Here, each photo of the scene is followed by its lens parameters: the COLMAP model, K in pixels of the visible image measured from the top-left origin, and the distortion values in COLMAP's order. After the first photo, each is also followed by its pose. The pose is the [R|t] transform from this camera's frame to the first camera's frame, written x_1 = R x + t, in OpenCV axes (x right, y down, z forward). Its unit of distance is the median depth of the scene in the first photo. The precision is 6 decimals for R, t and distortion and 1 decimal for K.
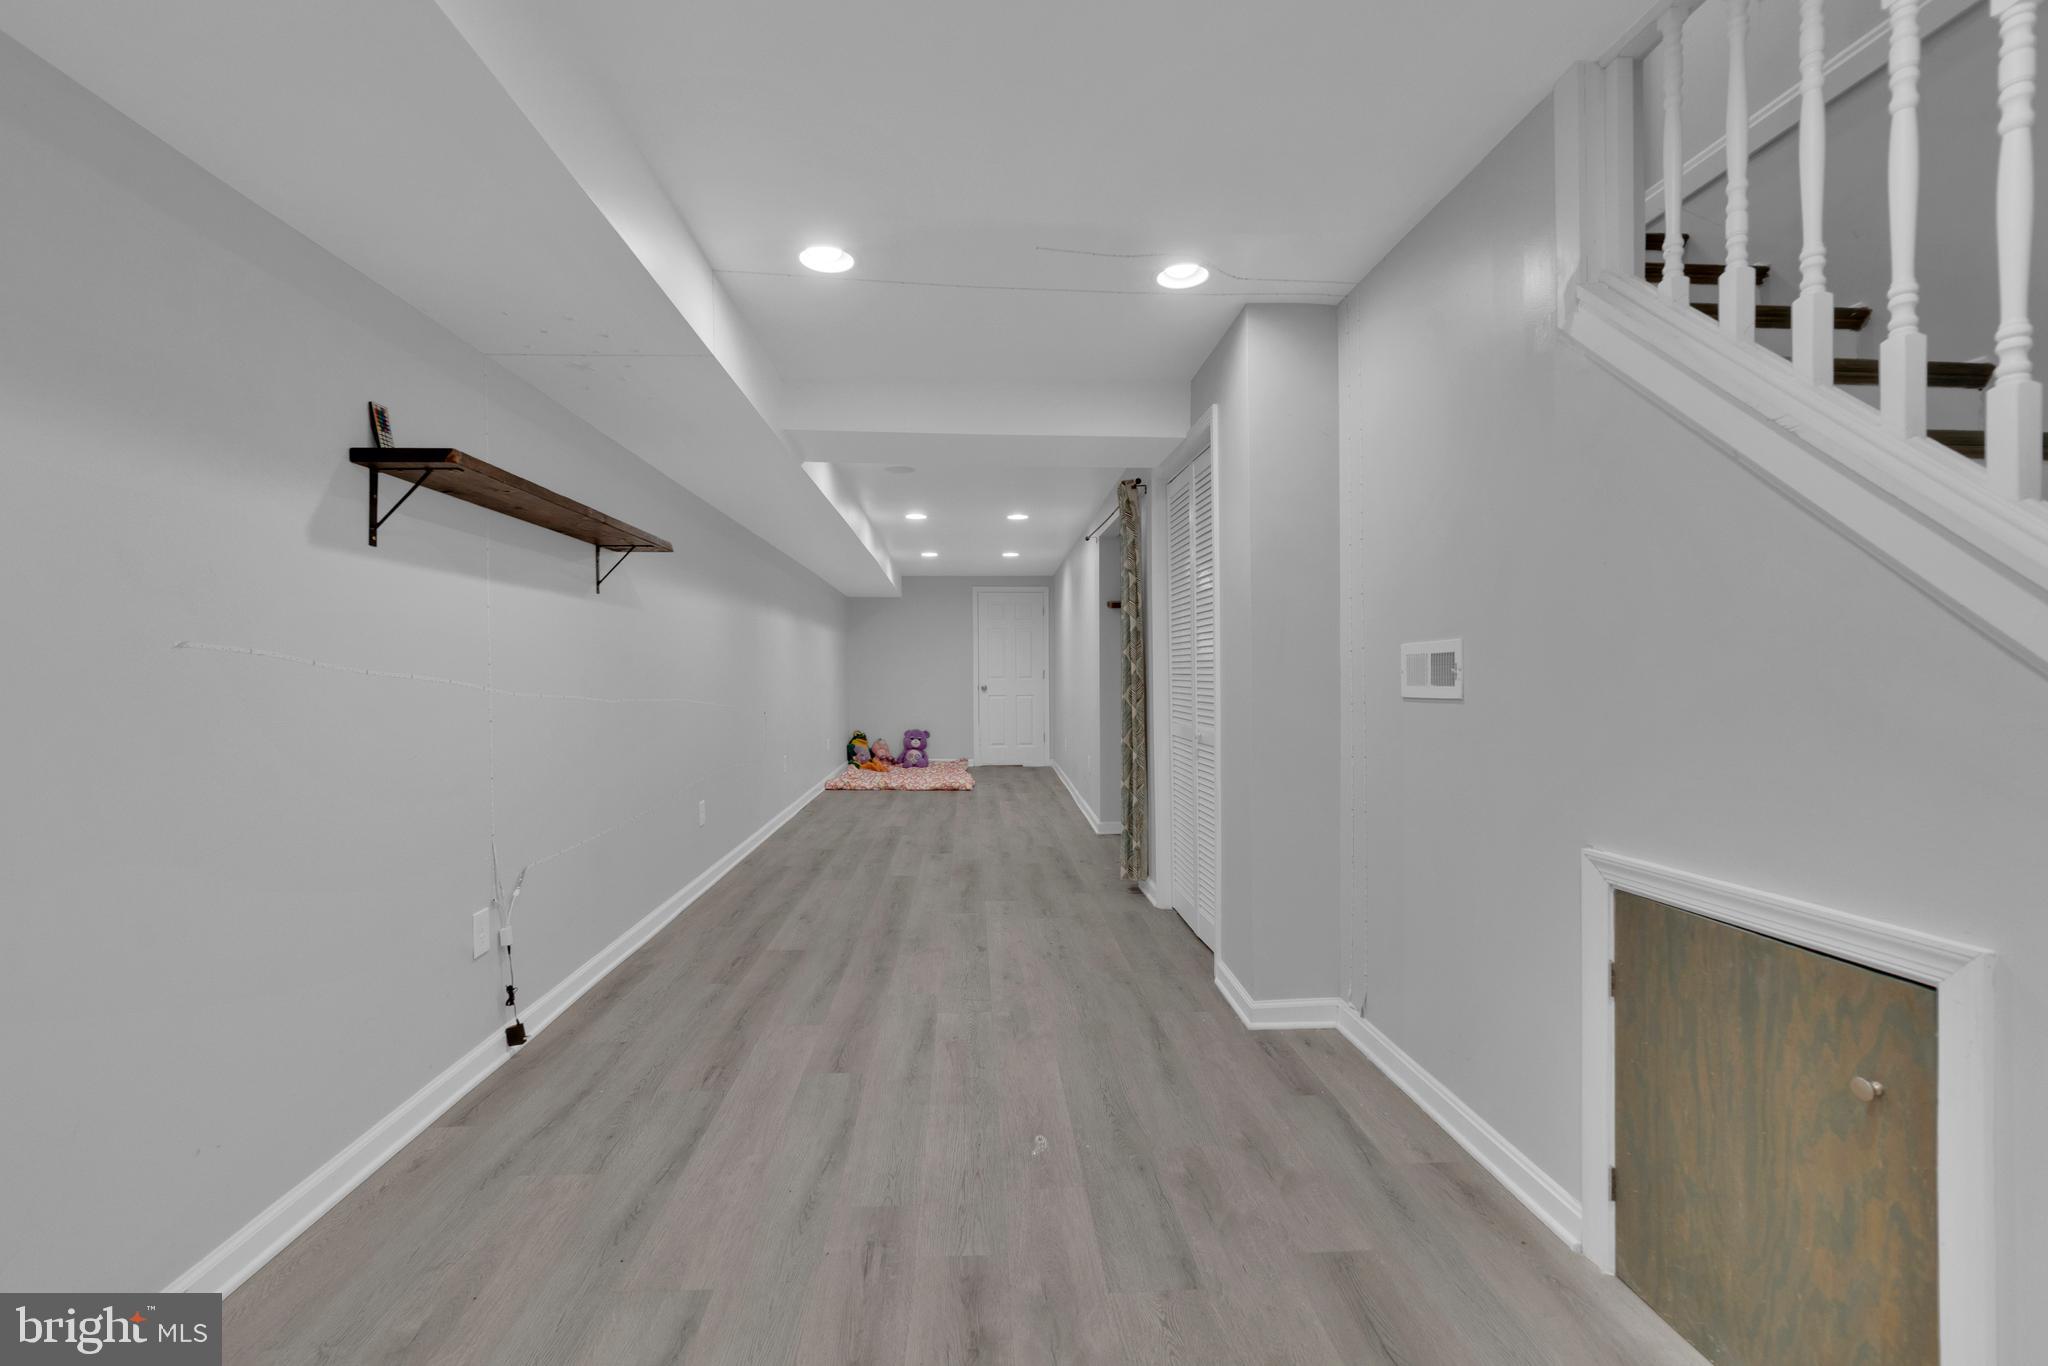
lens RADIAL K [[897.9, 0, 1023.7], [0, 897.9, 686.4], [0, 0, 1]] dist [-0.003053, -0.000369]
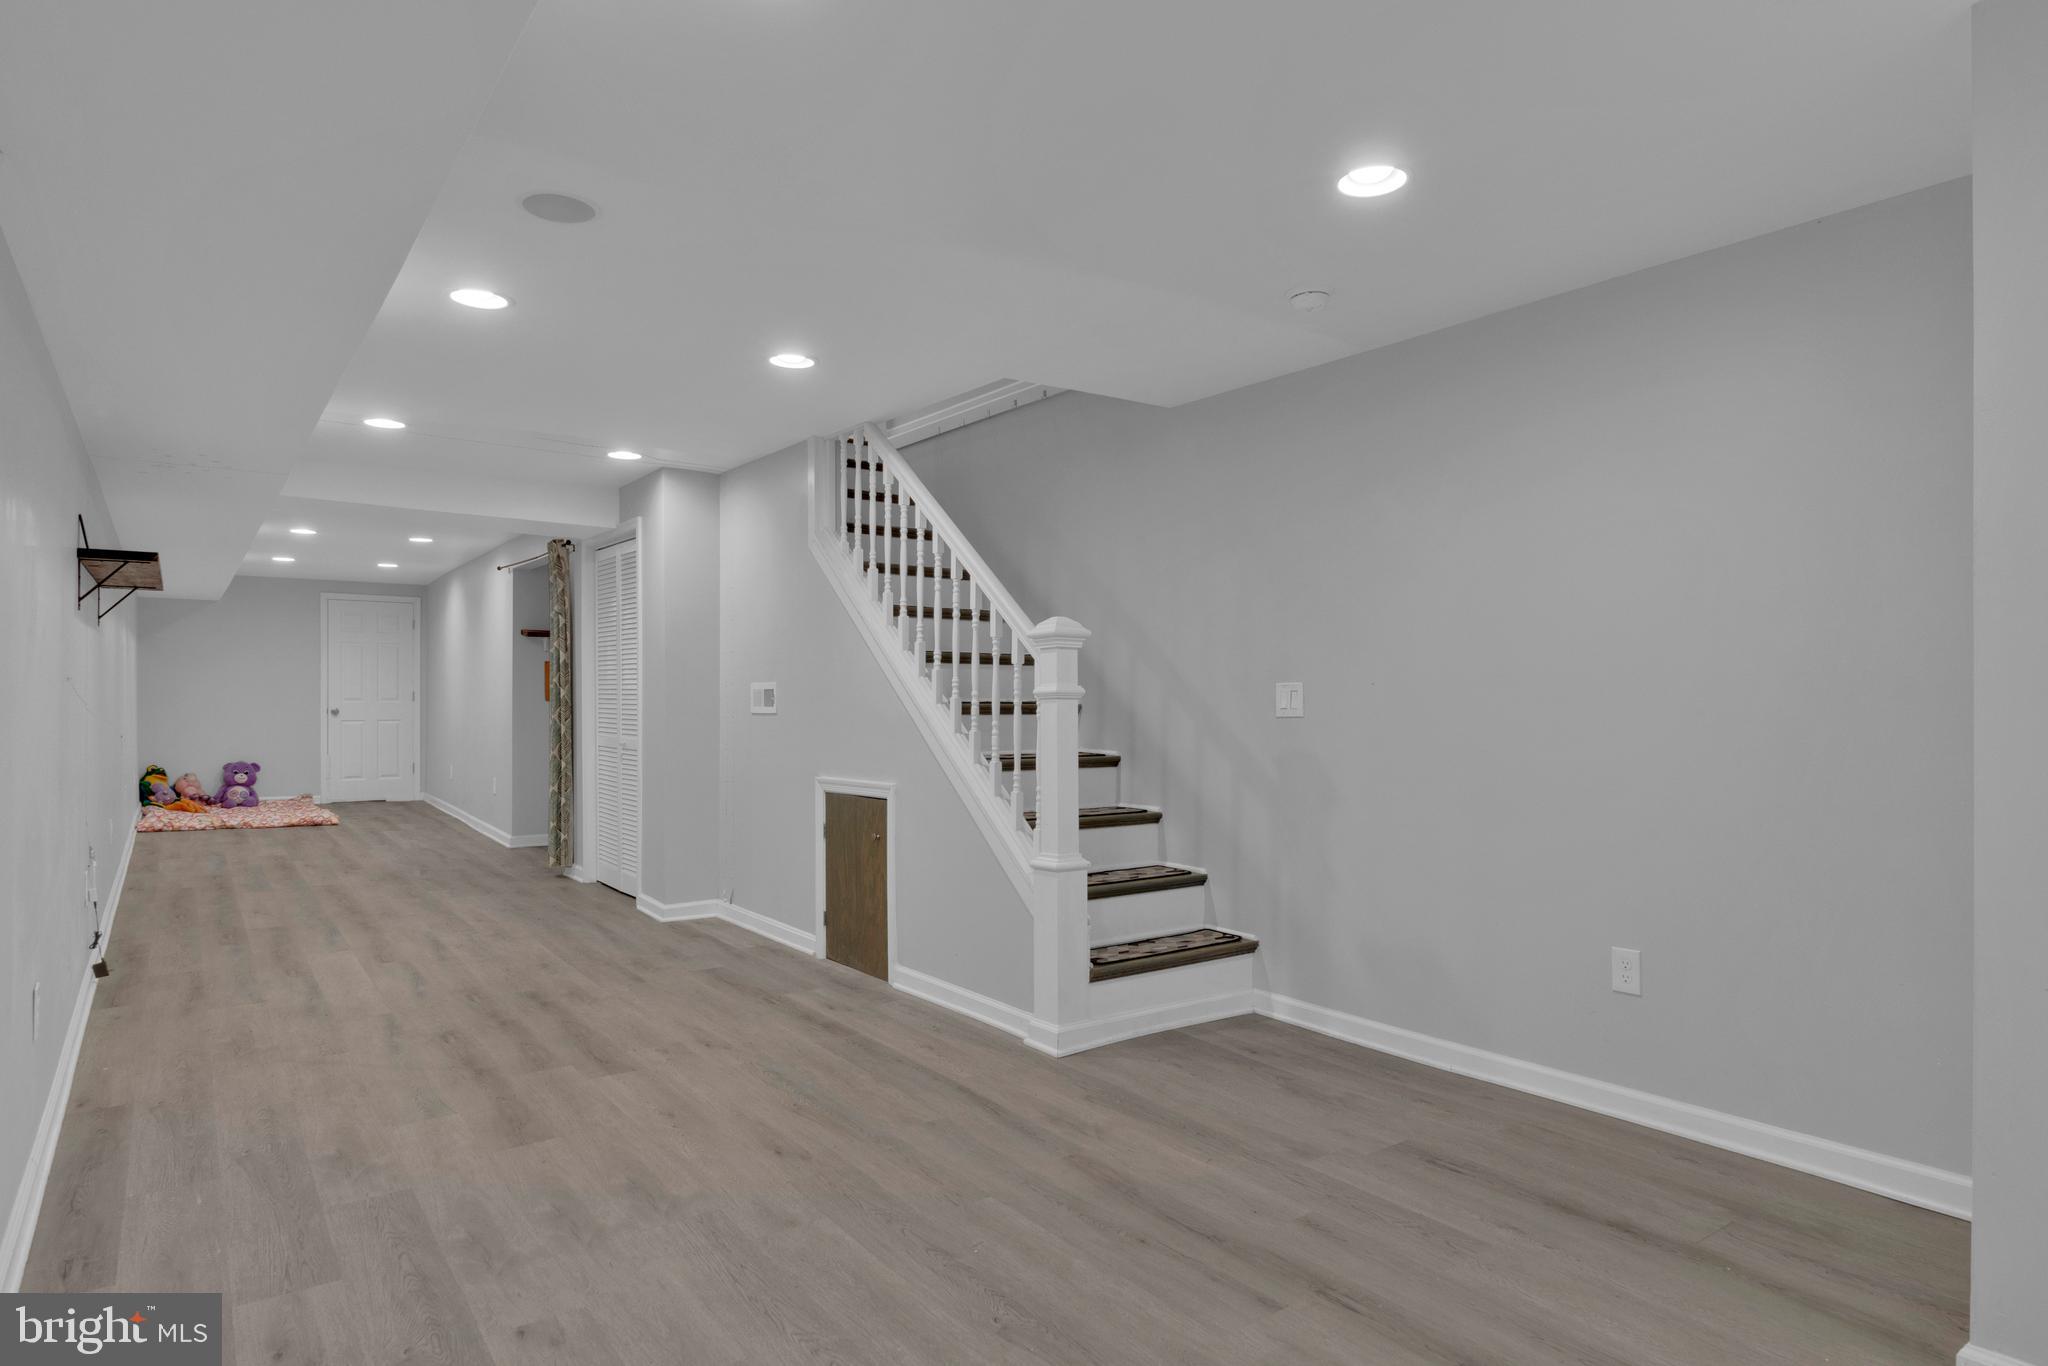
lens RADIAL K [[1147.3, 0, 1014.8], [0, 1147.3, 695.7], [0, 0, 1]] dist [0.004866, -0.000902]
pose [[0.846196, 0.008402, 0.532805, -0.245052], [-0.000628, 0.999891, -0.014769, 0.007478], [-0.532871, 0.012162, 0.846109, -0.843477]]
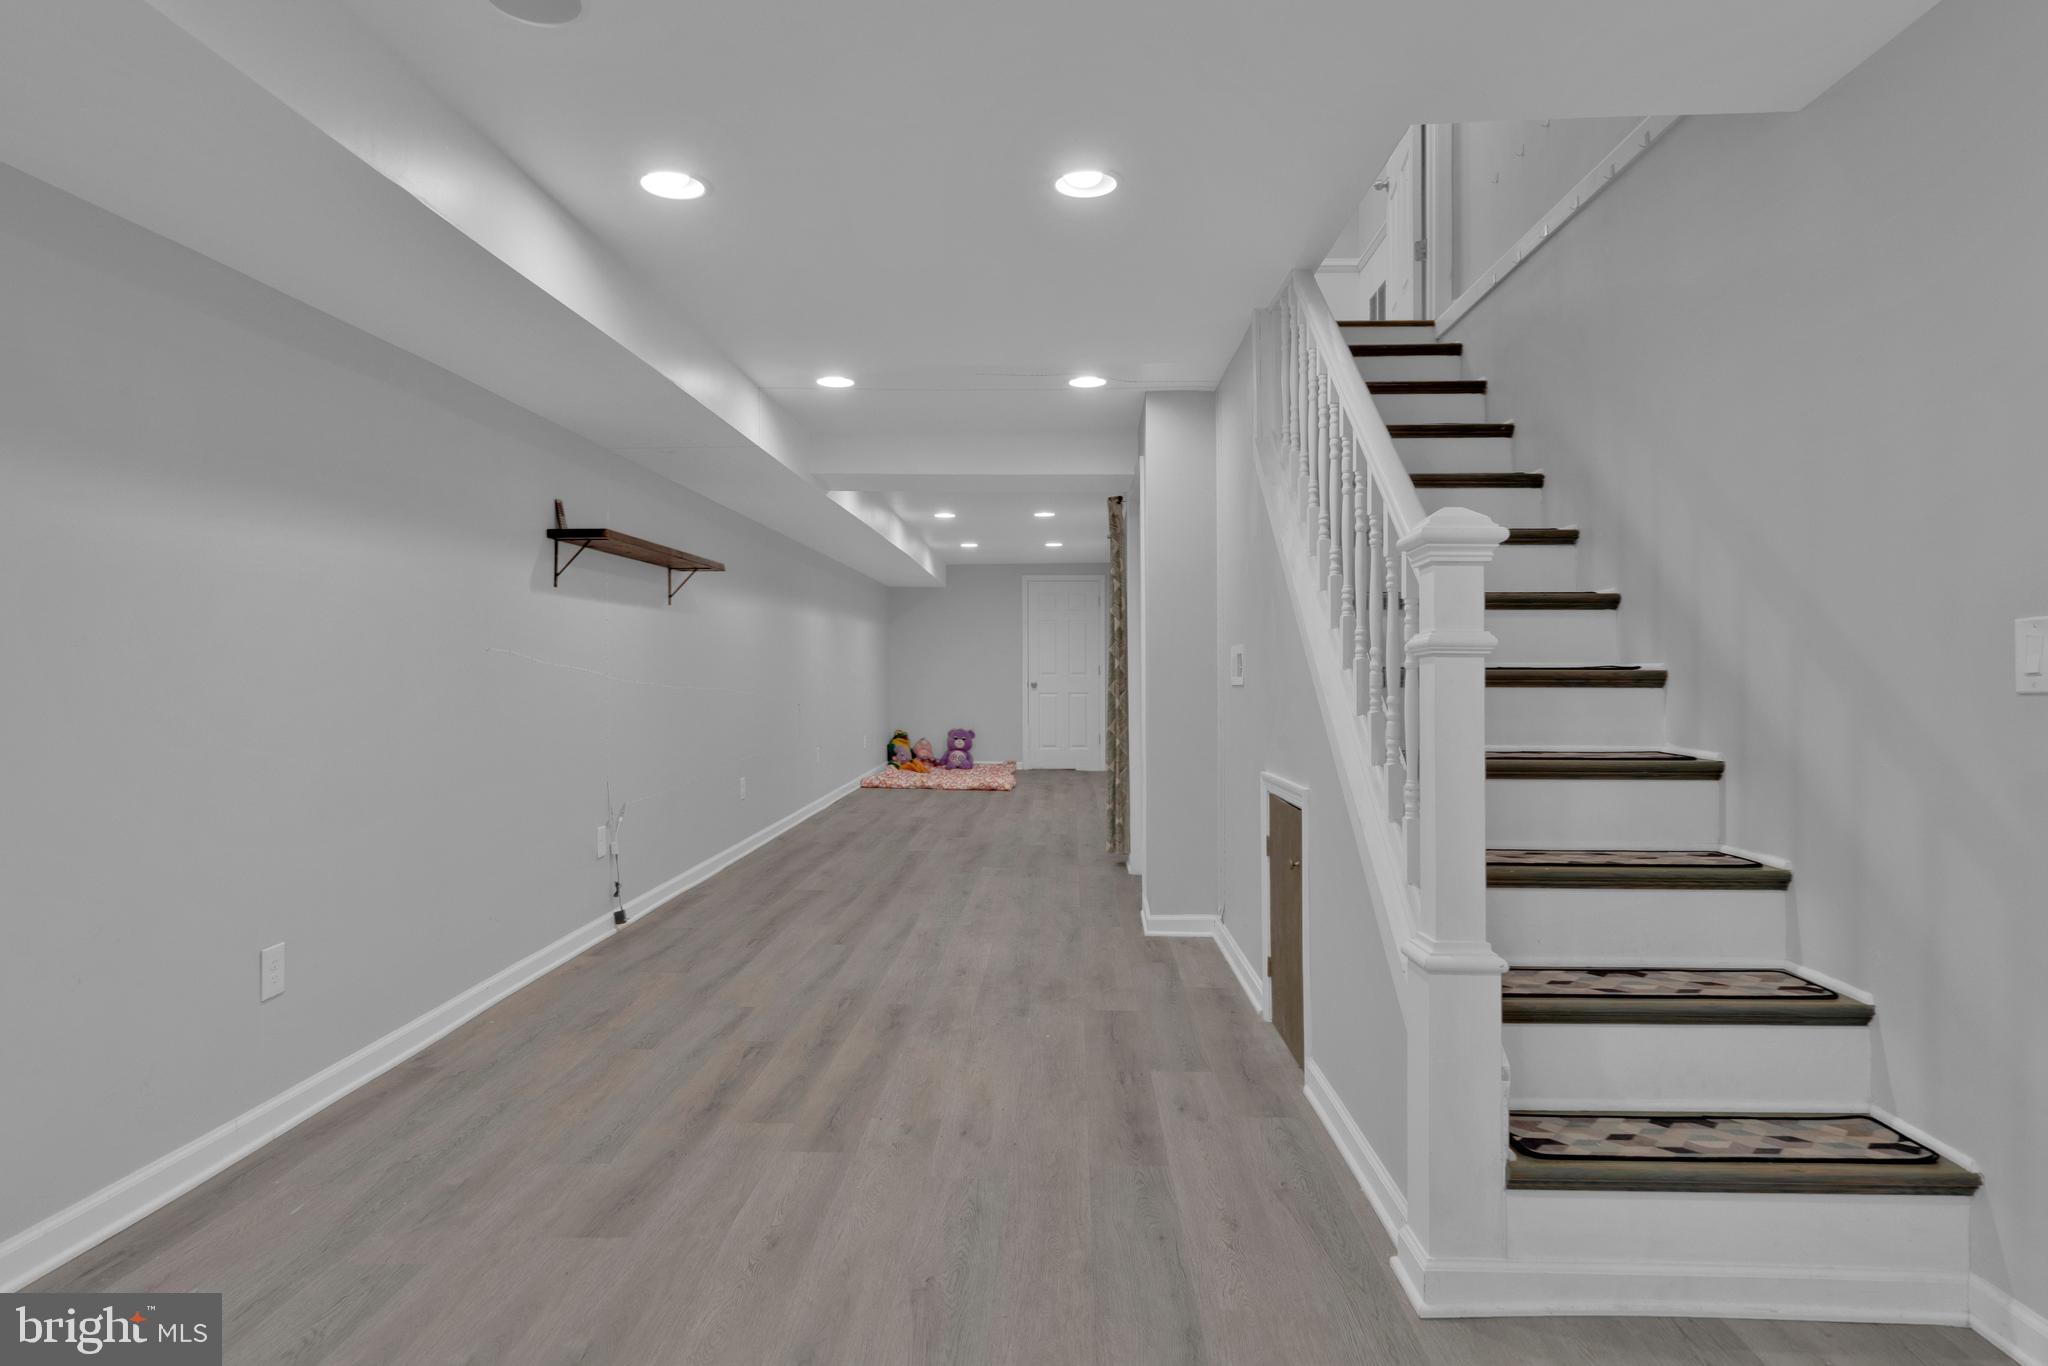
lens RADIAL K [[1160.3, 0, 1020.6], [0, 1160.3, 663.1], [0, 0, 1]] dist [0.004390, -0.000869]
pose [[0.994991, 0.003663, -0.099893, 0.188069], [-0.005731, 0.999775, -0.020423, 0.011772], [0.099796, 0.020894, 0.994789, -0.584131]]
